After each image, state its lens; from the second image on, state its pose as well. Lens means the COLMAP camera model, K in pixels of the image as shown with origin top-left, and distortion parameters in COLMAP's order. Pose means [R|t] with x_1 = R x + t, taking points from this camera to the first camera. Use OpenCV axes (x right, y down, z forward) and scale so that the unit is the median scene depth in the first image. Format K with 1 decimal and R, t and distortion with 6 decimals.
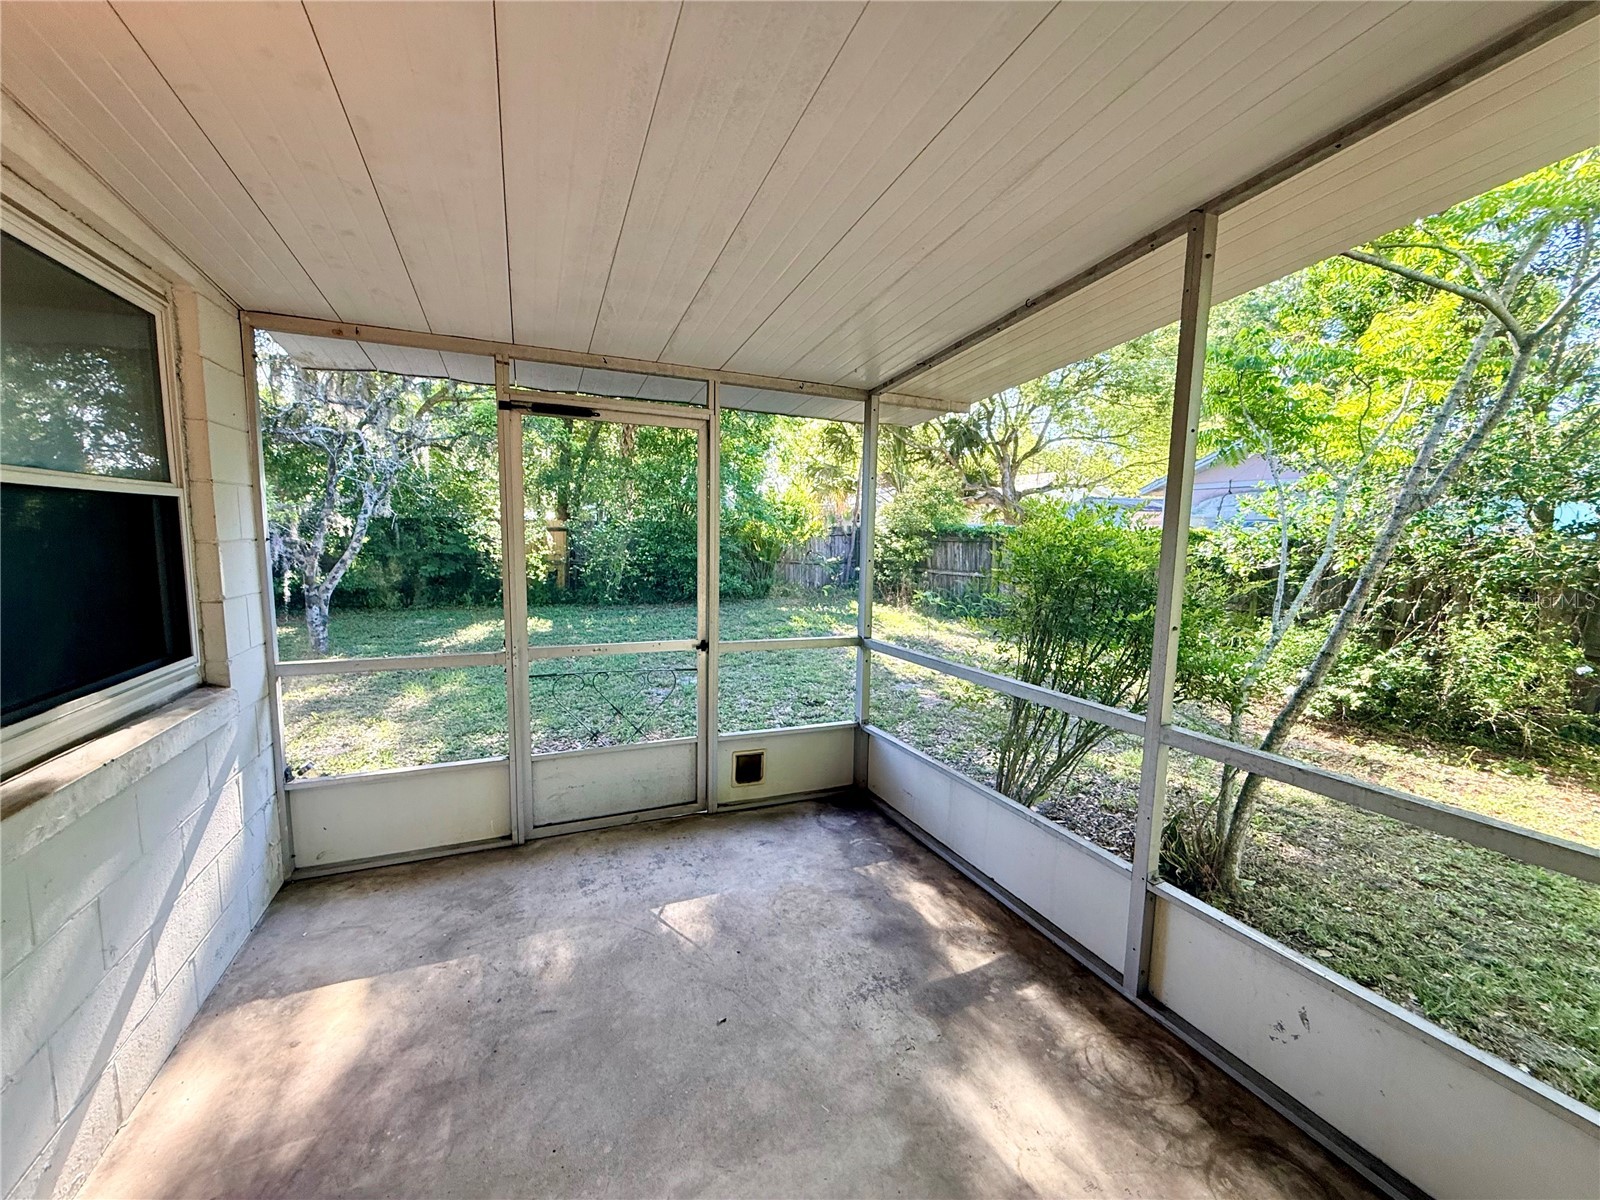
lens RADIAL K [[635.5, 0, 799.1], [0, 635.5, 603.7], [0, 0, 1]] dist [-0.000532, 0.000071]
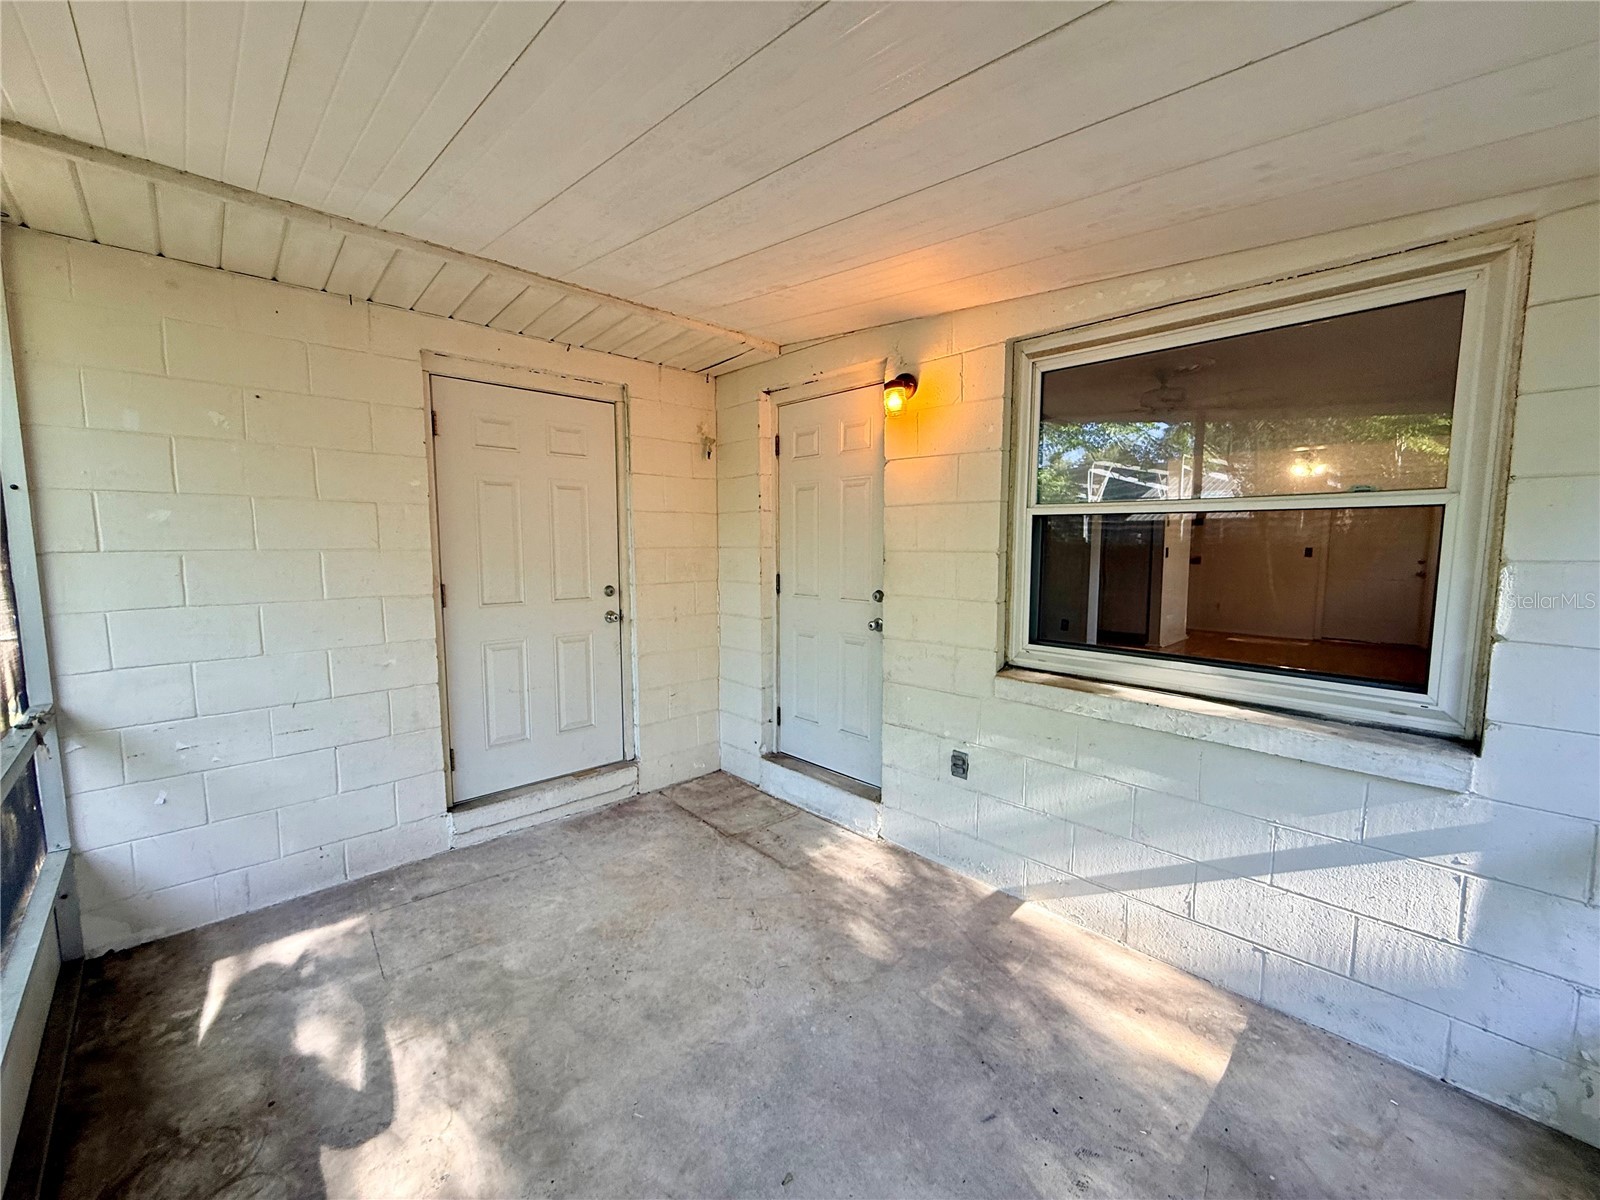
lens RADIAL K [[635.5, 0, 804.4], [0, 635.5, 599.4], [0, 0, 1]] dist [-0.000532, 0.000071]
pose [[-0.934634, 0.020336, -0.355029, 0.129362], [-0.053065, 0.979210, 0.195785, -0.194980], [0.351630, 0.201827, -0.914124, 1.747962]]
